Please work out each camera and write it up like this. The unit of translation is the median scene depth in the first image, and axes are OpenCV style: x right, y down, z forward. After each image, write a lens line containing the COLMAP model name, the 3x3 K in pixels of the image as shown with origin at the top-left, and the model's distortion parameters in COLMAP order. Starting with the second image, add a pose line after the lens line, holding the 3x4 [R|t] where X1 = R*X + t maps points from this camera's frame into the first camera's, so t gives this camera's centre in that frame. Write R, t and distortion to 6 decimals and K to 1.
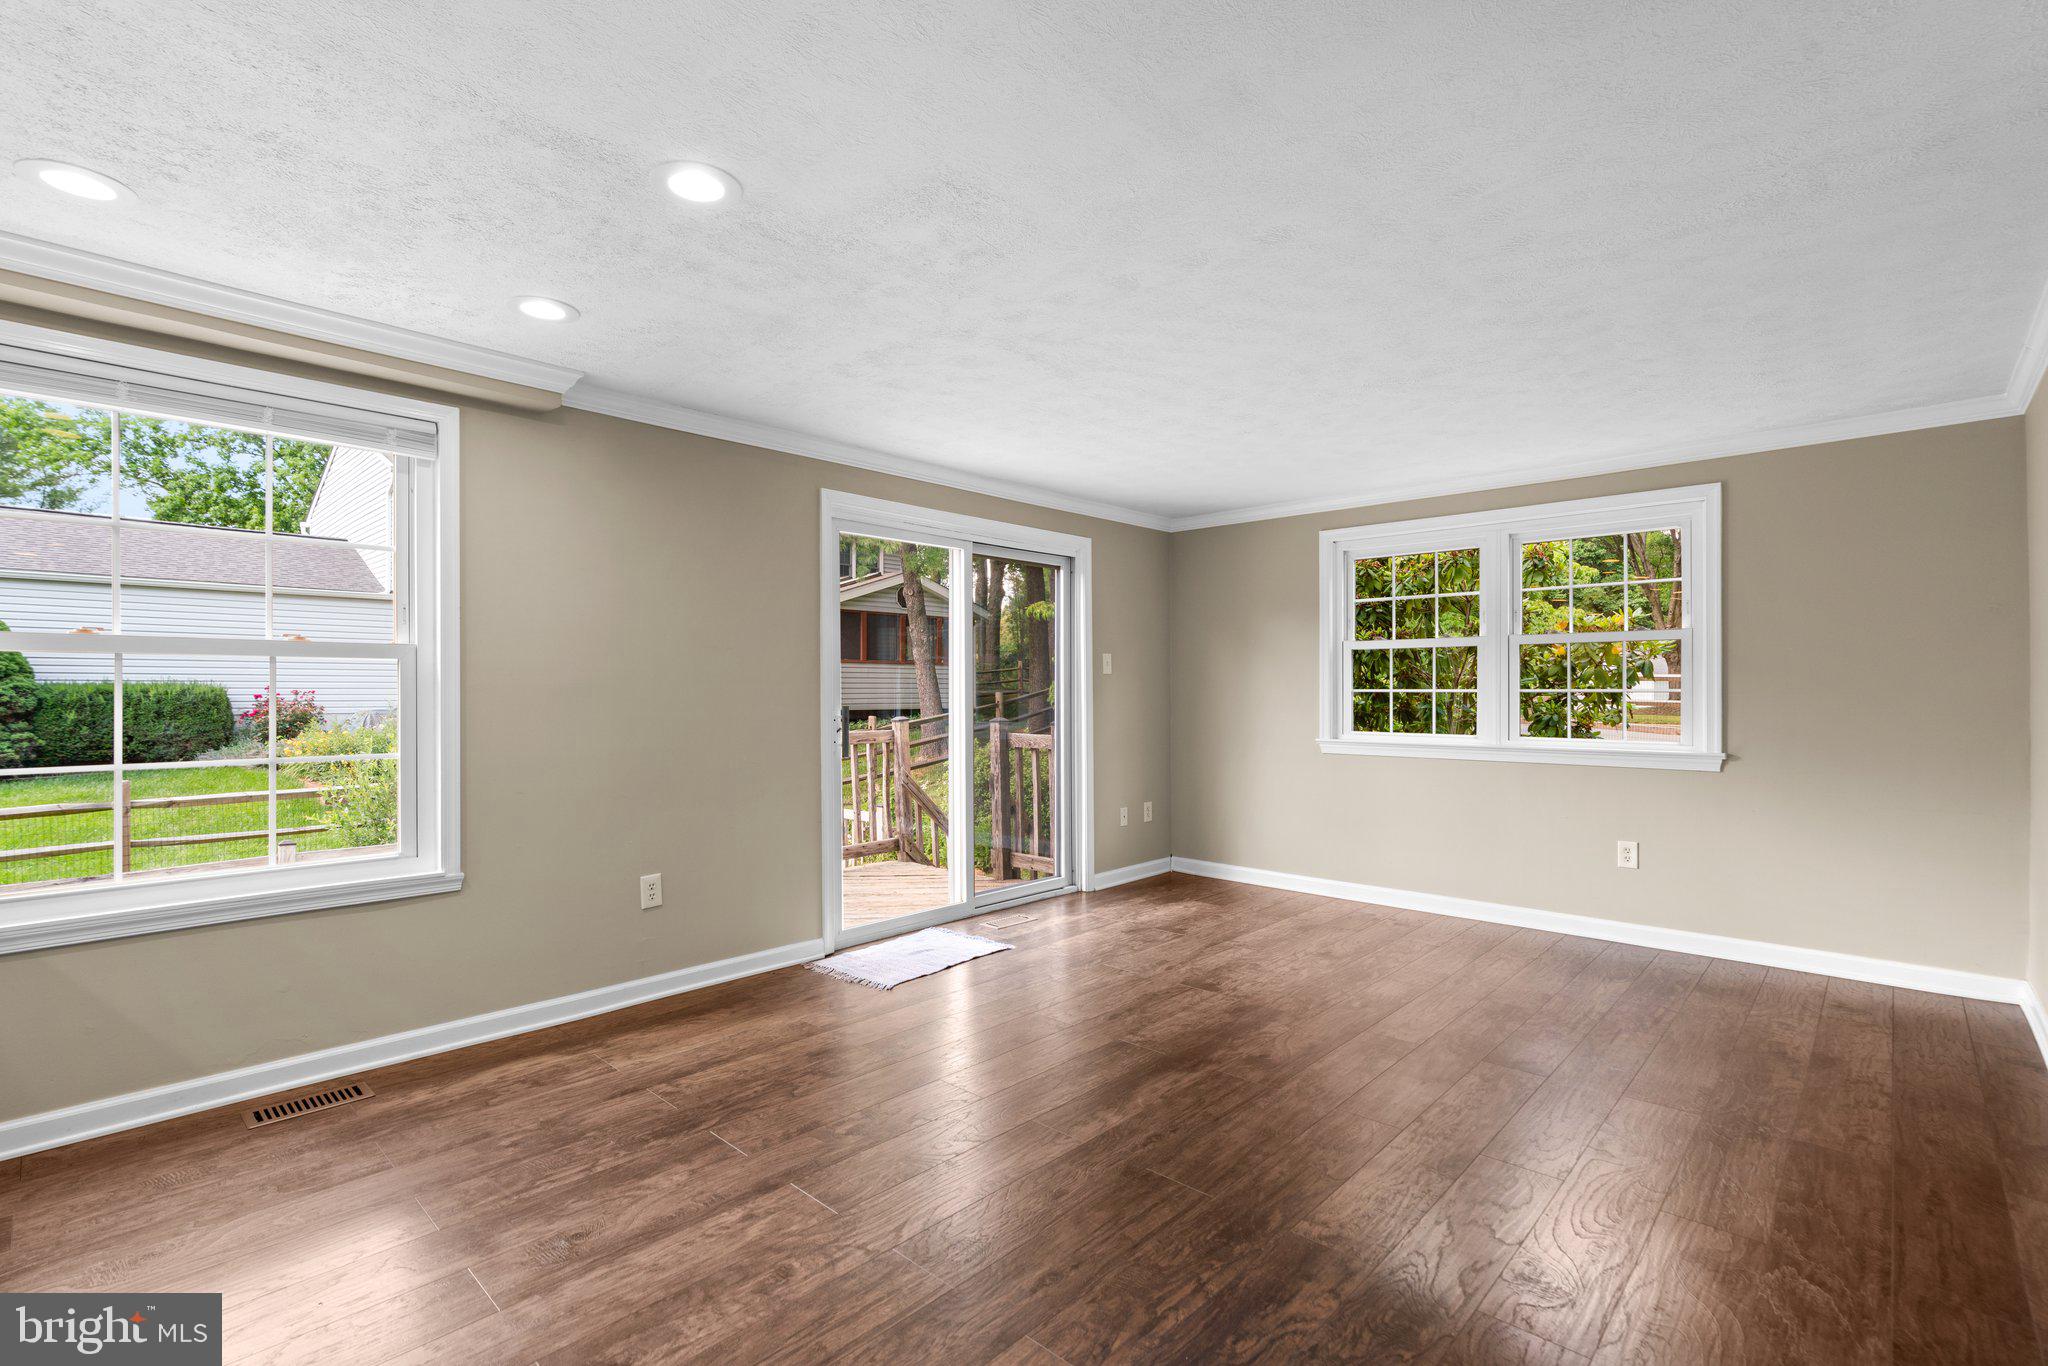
lens RADIAL K [[934.3, 0, 1029.6], [0, 934.3, 692.9], [0, 0, 1]] dist [-0.017152, 0.006557]
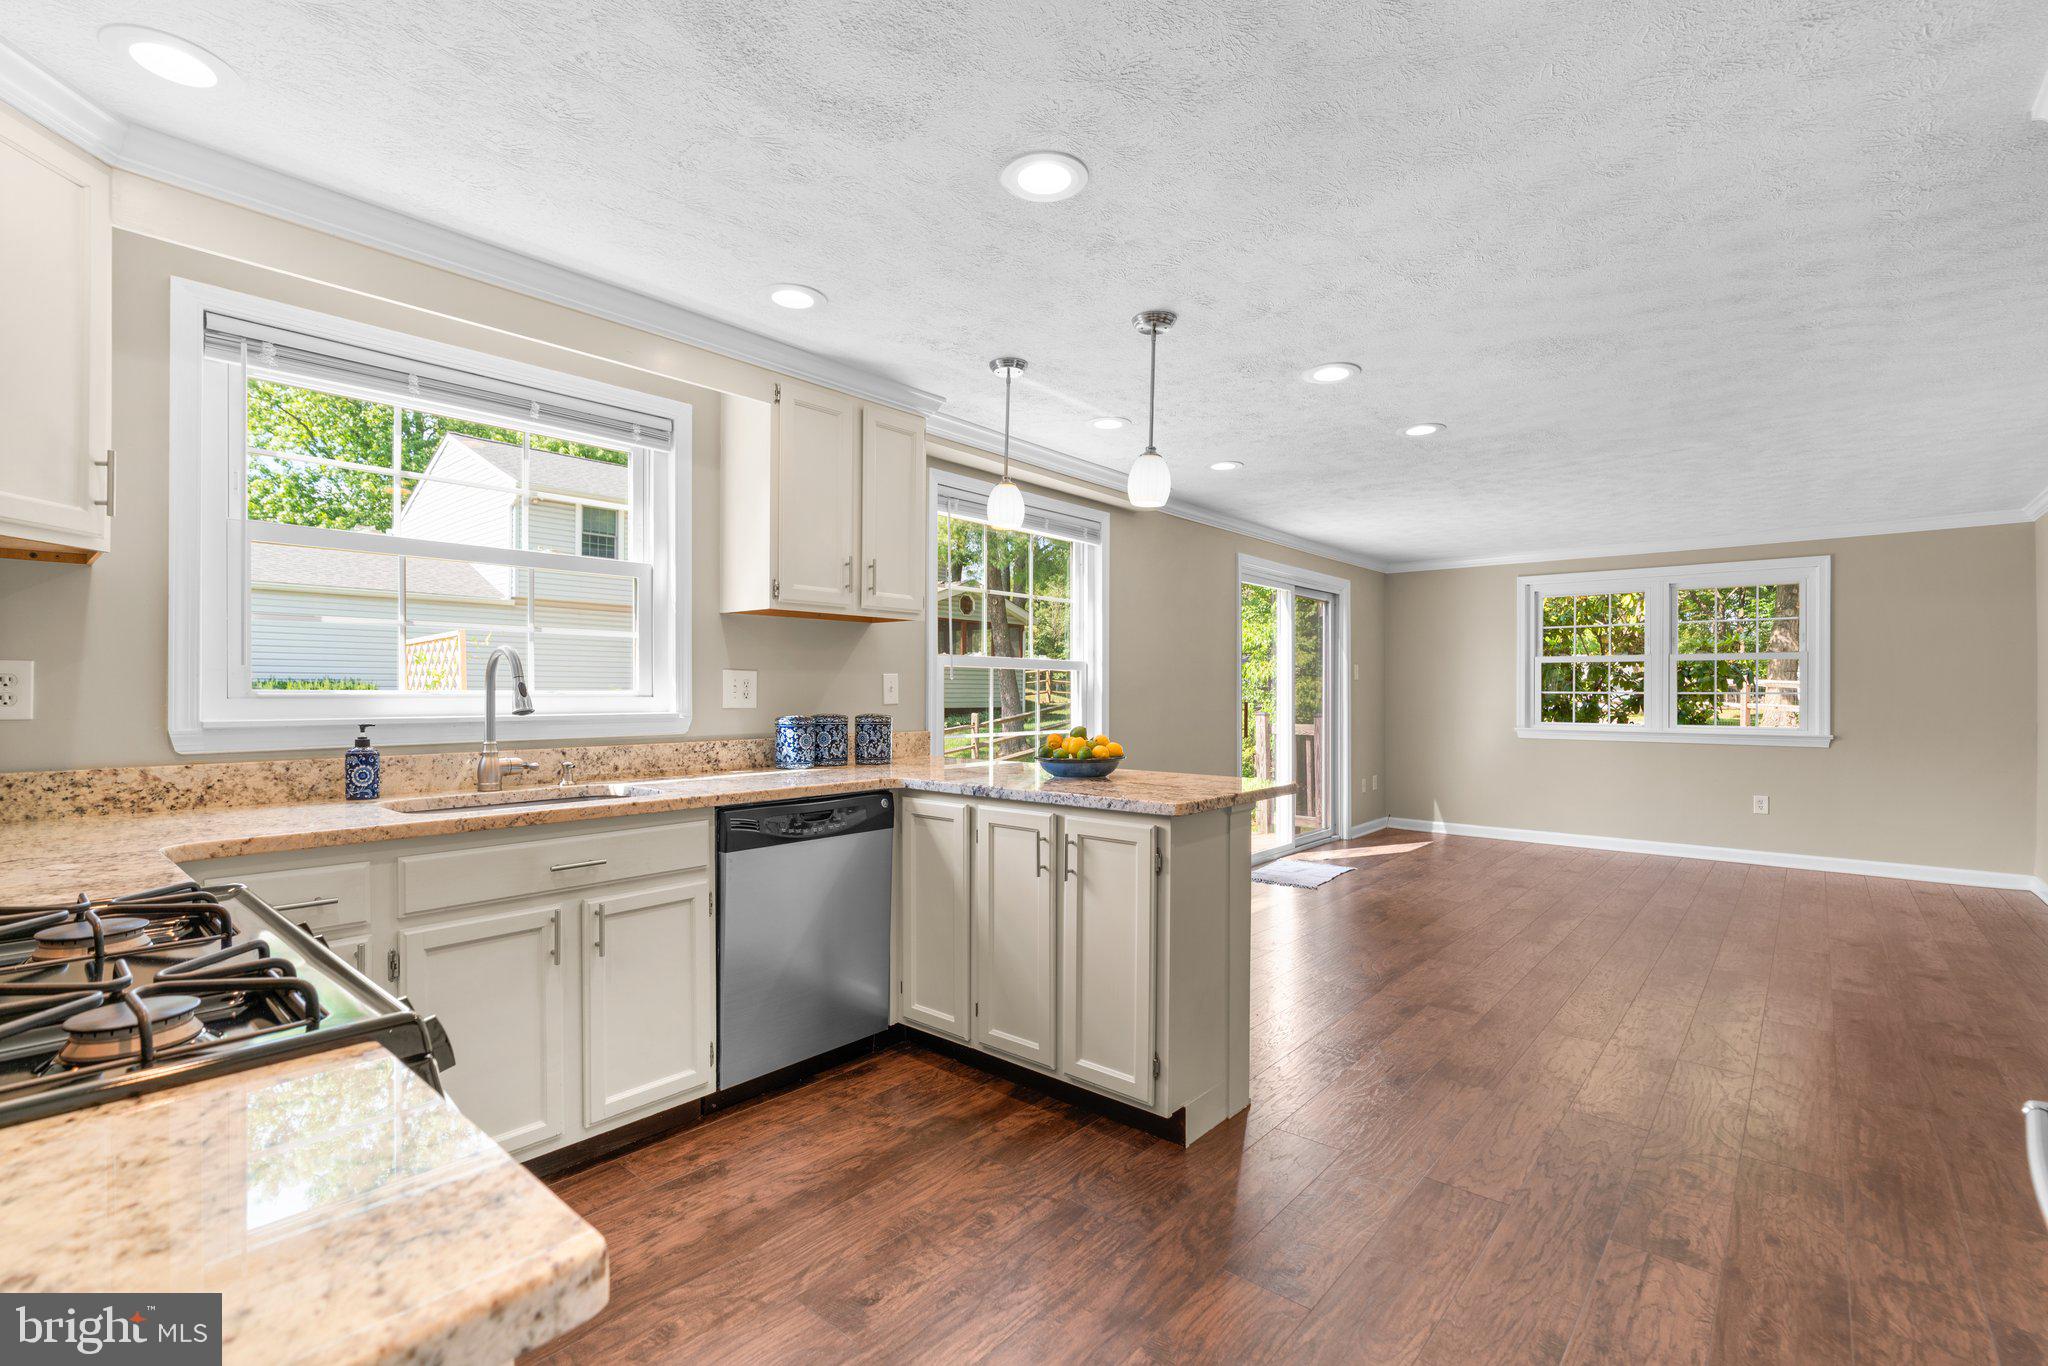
lens RADIAL K [[917.4, 0, 1021.0], [0, 917.4, 694.5], [0, 0, 1]] dist [-0.007379, 0.000390]
pose [[0.999296, 0.004237, 0.037281, -0.628723], [-0.004280, 0.999990, 0.001078, 0.002922], [-0.037276, -0.001237, 0.999304, -0.434927]]
